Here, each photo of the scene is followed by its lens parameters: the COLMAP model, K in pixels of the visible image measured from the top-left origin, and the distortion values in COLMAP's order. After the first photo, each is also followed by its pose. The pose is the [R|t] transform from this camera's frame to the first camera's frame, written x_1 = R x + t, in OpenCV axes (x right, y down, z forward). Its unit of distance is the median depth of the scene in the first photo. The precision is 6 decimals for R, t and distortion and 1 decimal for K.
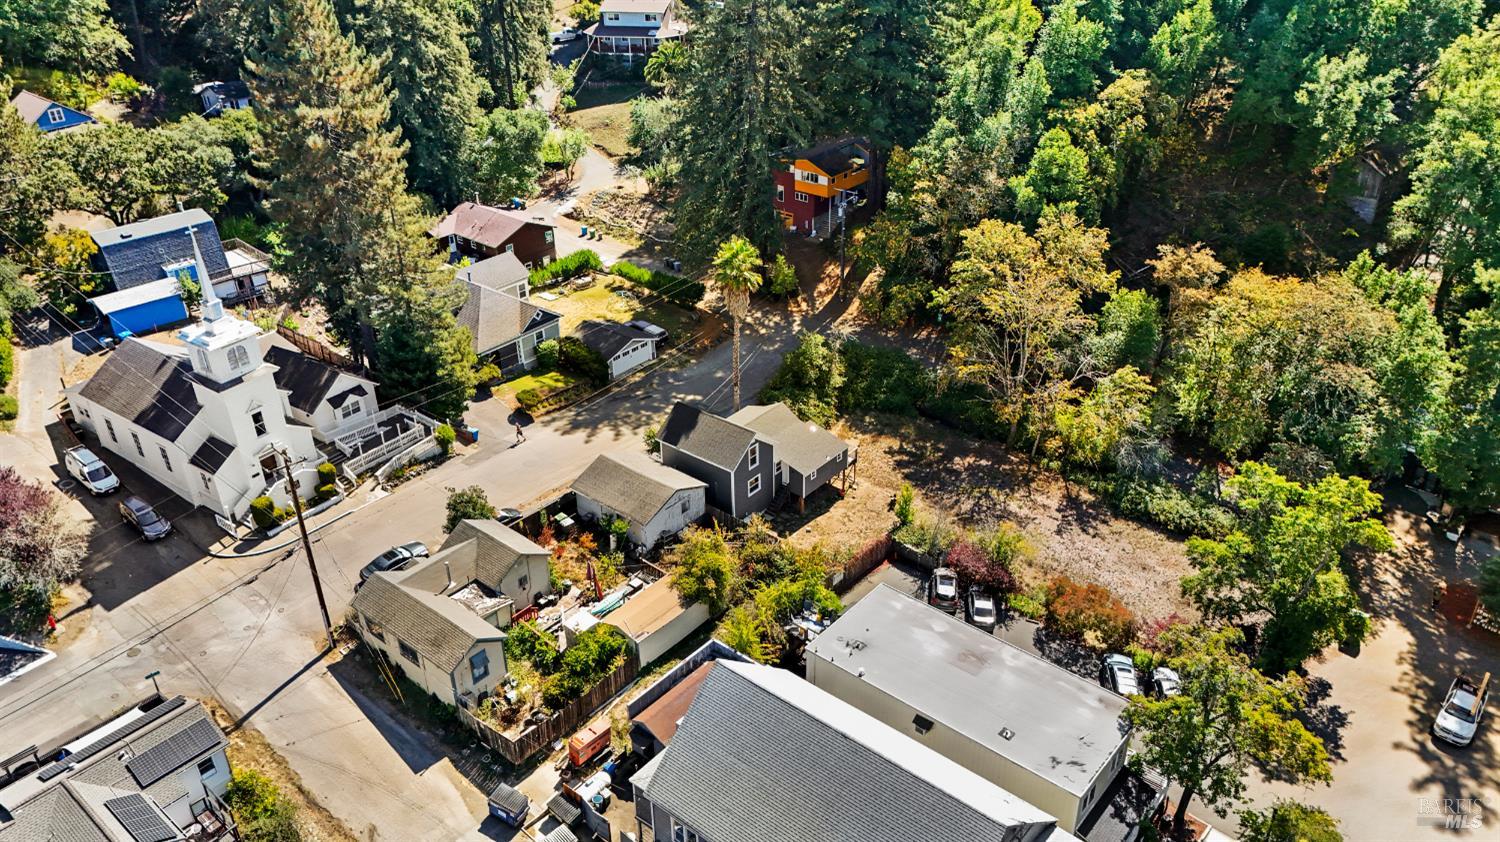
lens RADIAL K [[1099.8, 0, 750.8], [0, 1099.8, 414.1], [0, 0, 1]] dist [0.044991, -0.038486]
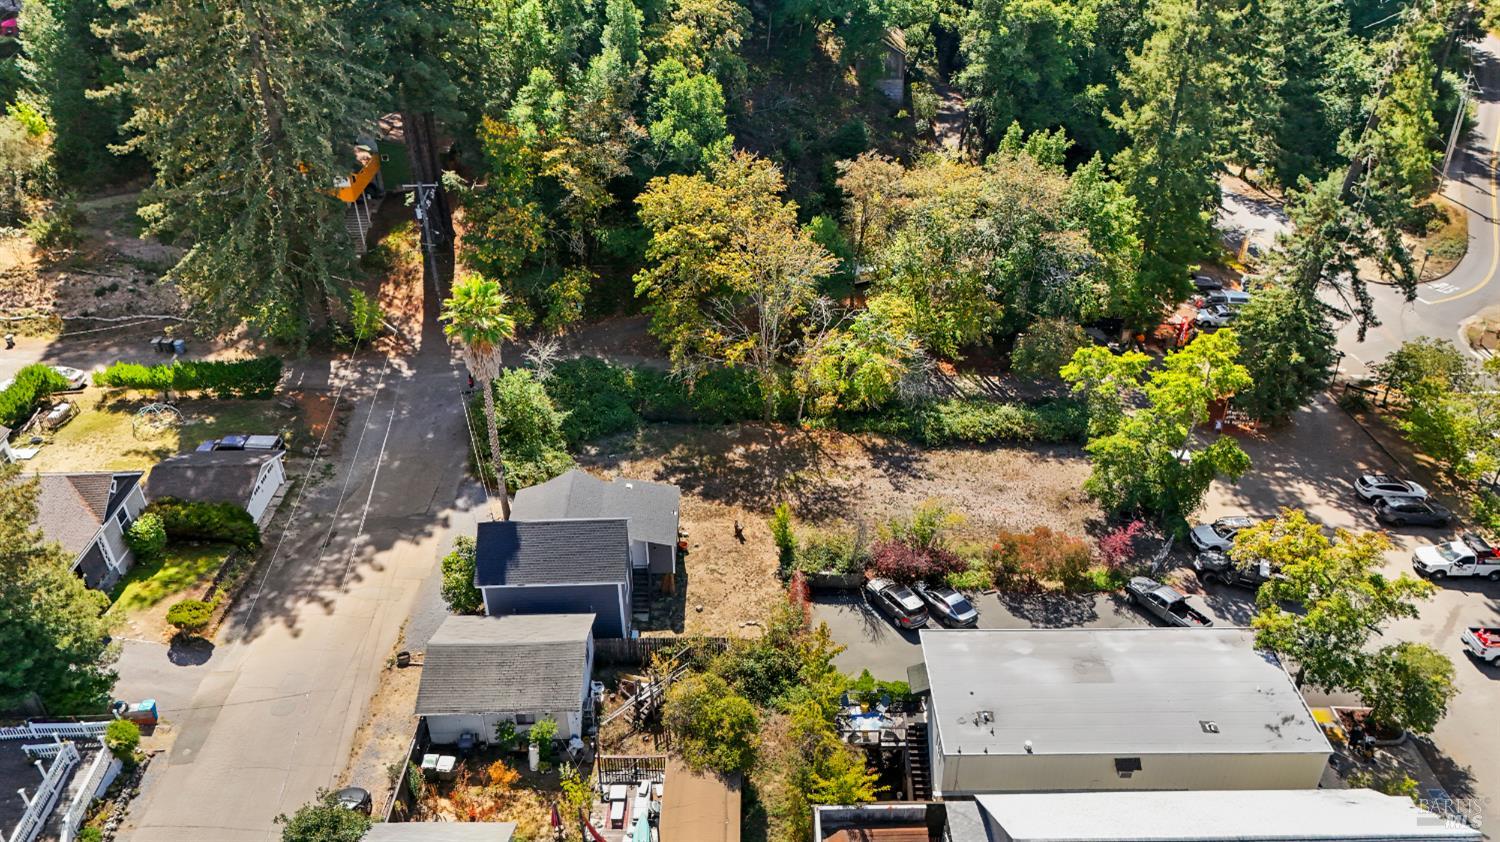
lens RADIAL K [[1099.8, 0, 757.5], [0, 1099.8, 415.9], [0, 0, 1]] dist [0.044991, -0.038486]
pose [[0.756098, -0.346881, 0.554968, -0.302117], [0.317330, 0.935945, 0.152674, -0.129058], [-0.572379, 0.060671, 0.817741, 0.325139]]
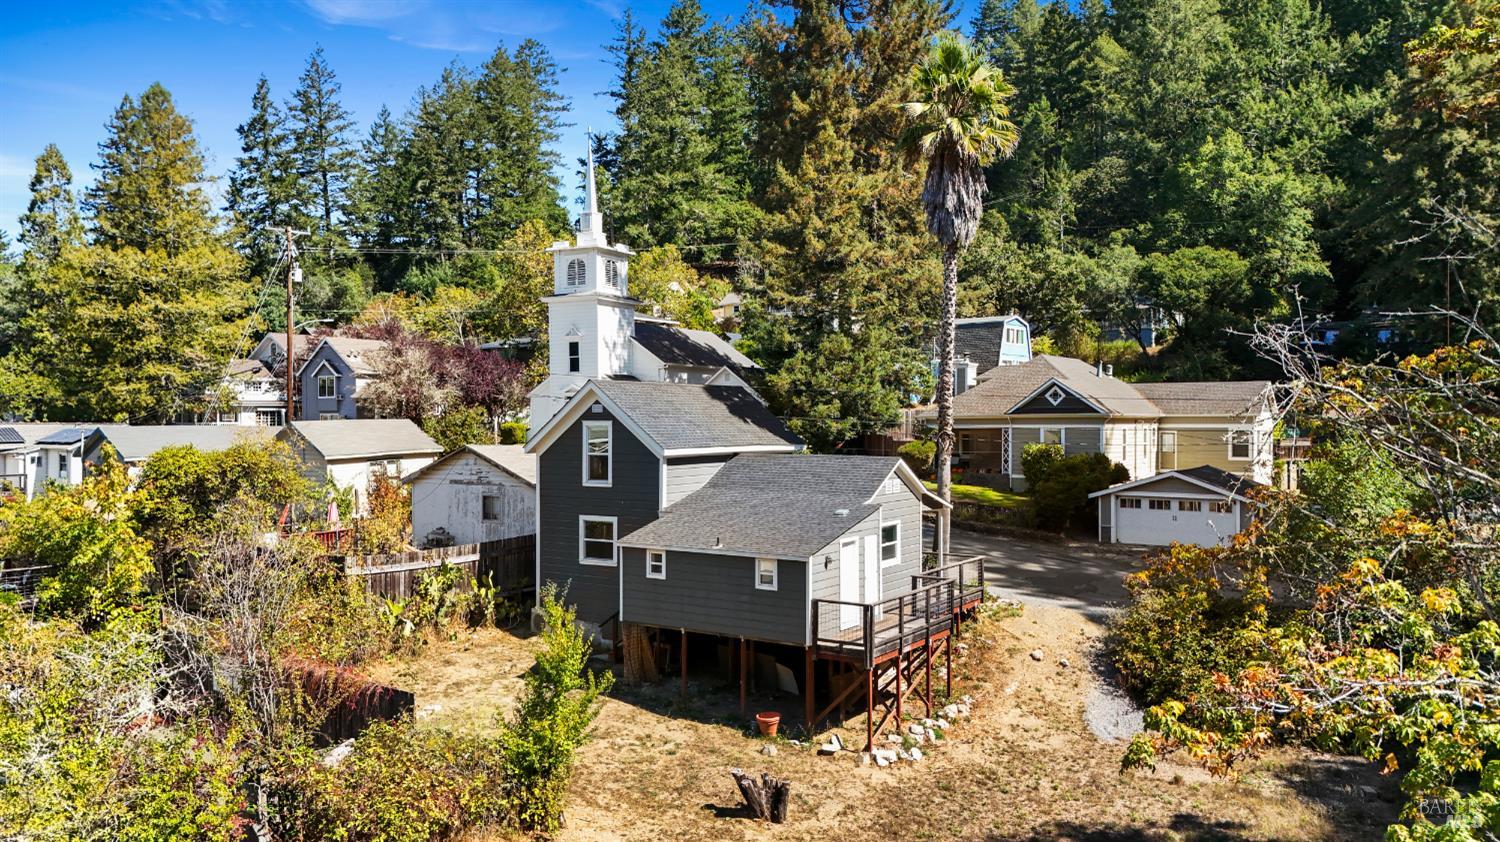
lens RADIAL K [[1099.8, 0, 754.0], [0, 1099.8, 408.6], [0, 0, 1]] dist [0.044991, -0.038486]
pose [[0.111535, 0.008554, -0.993724, 0.397002], [-0.482534, 0.874635, -0.046630, 0.015390], [0.868747, 0.484706, 0.101680, 0.979715]]
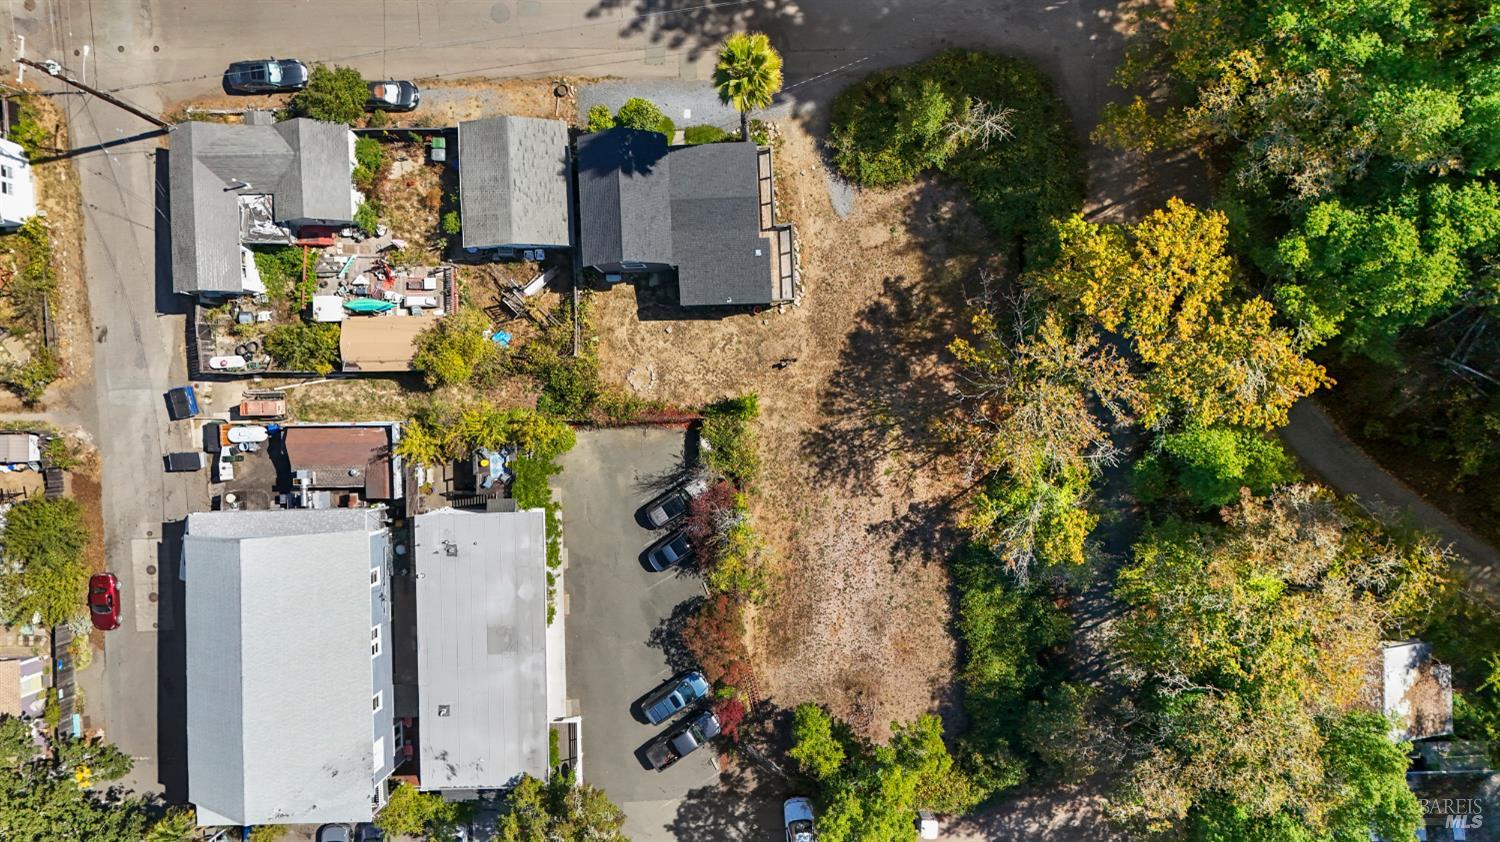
lens RADIAL K [[1099.8, 0, 750.0], [0, 1099.8, 421.4], [0, 0, 1]] dist [0.044991, -0.038486]
pose [[0.665667, 0.746221, 0.006509, 0.147957], [-0.350771, 0.305183, 0.885338, -0.676135], [0.658671, -0.591623, 0.464903, 0.590394]]
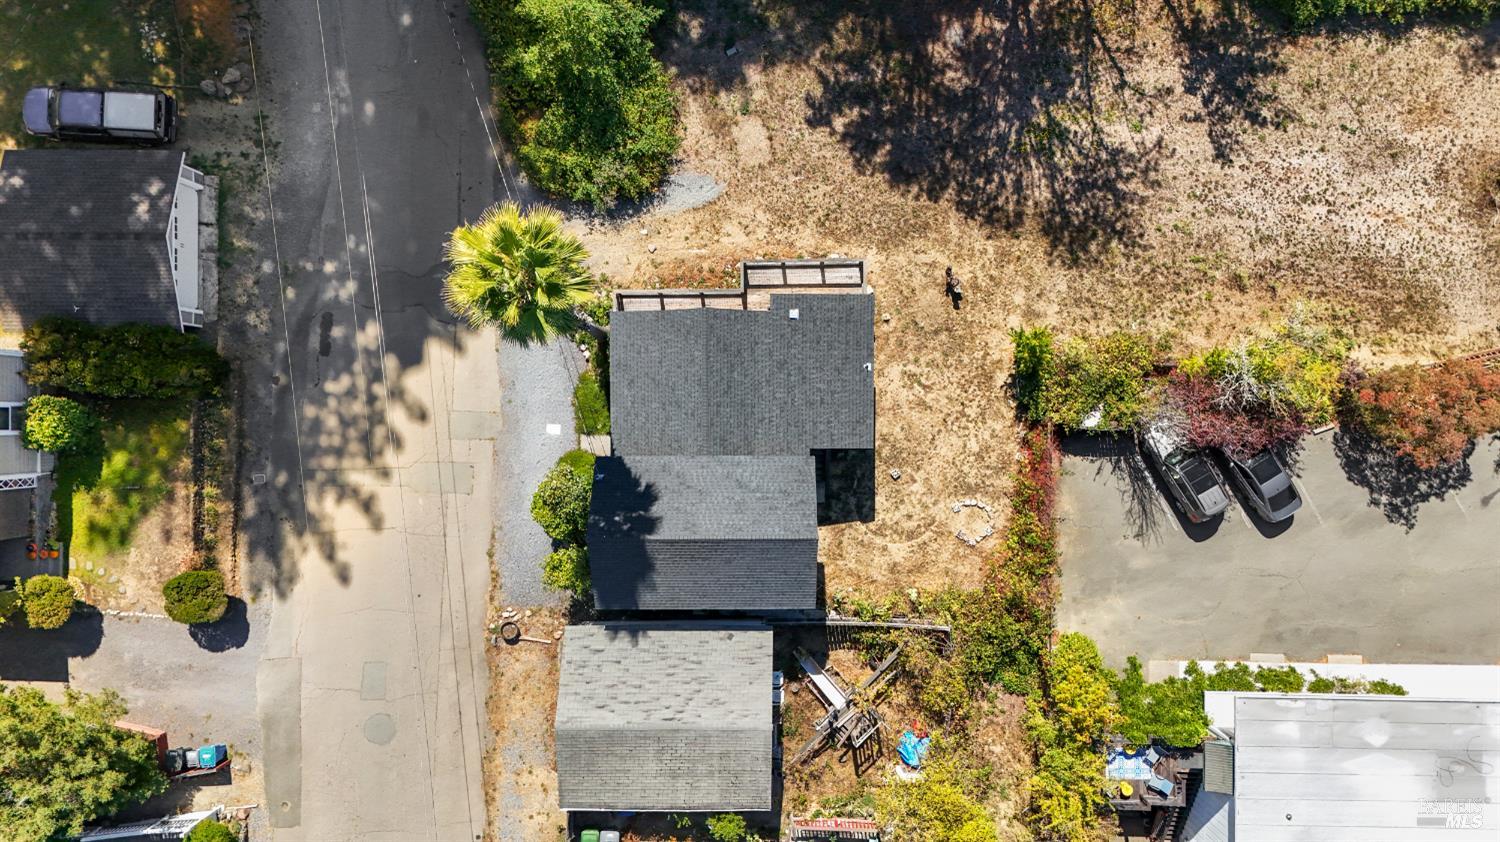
lens RADIAL K [[1099.8, 0, 746.3], [0, 1099.8, 434.9], [0, 0, 1]] dist [0.044991, -0.038486]
pose [[0.769162, -0.638991, -0.008914, 0.016140], [0.315275, 0.367294, 0.875041, -0.401696], [-0.555869, -0.675859, 0.483967, 0.791440]]
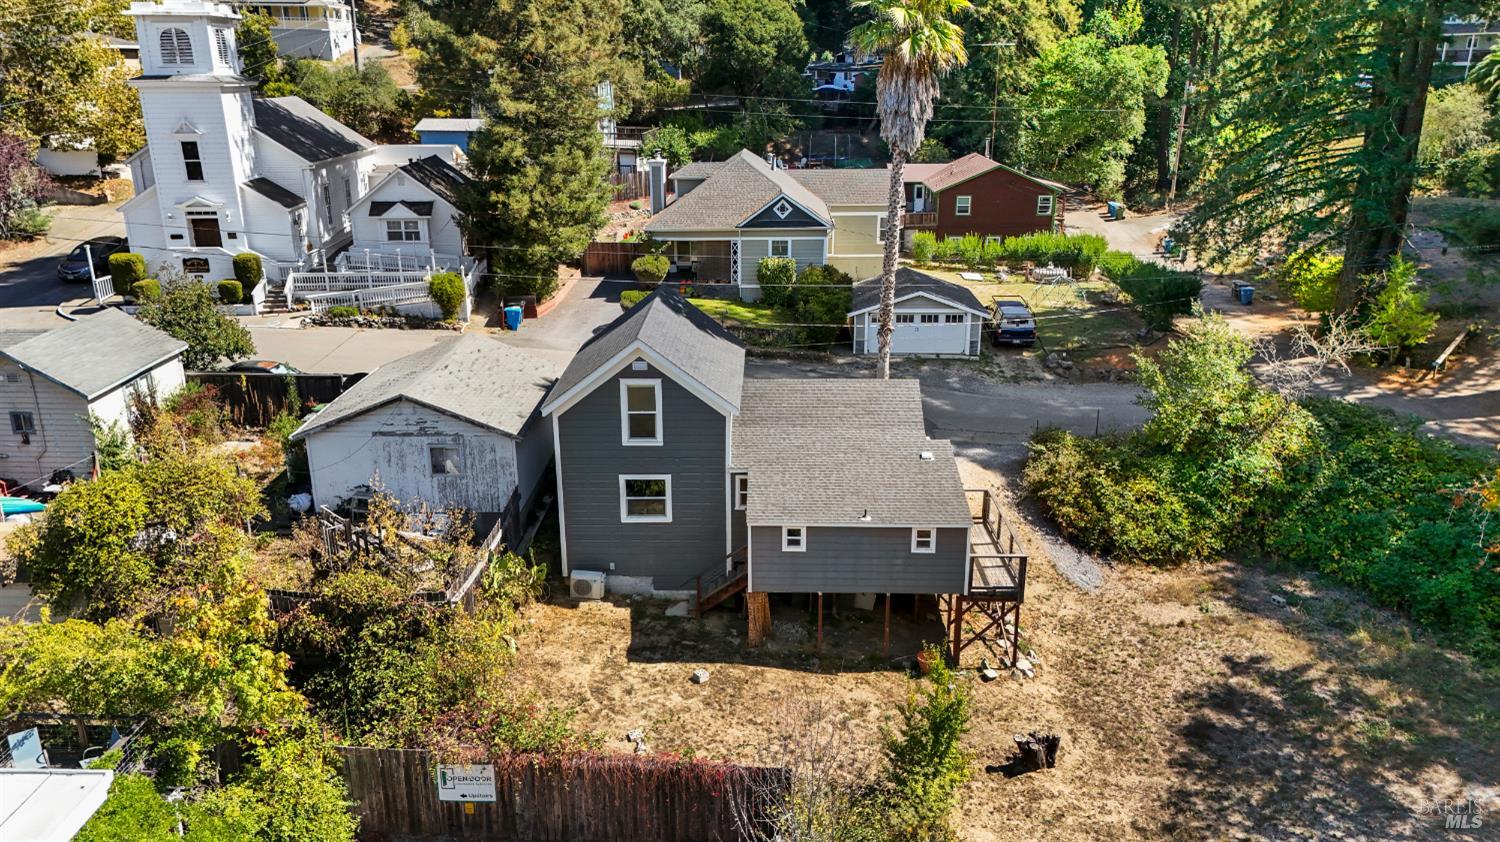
lens RADIAL K [[1099.8, 0, 755.7], [0, 1099.8, 416.3], [0, 0, 1]] dist [0.044991, -0.038486]
pose [[0.630560, 0.247191, -0.735725, 0.295823], [-0.384933, 0.922730, -0.019889, 0.031827], [0.673959, 0.295746, 0.676988, 0.759202]]
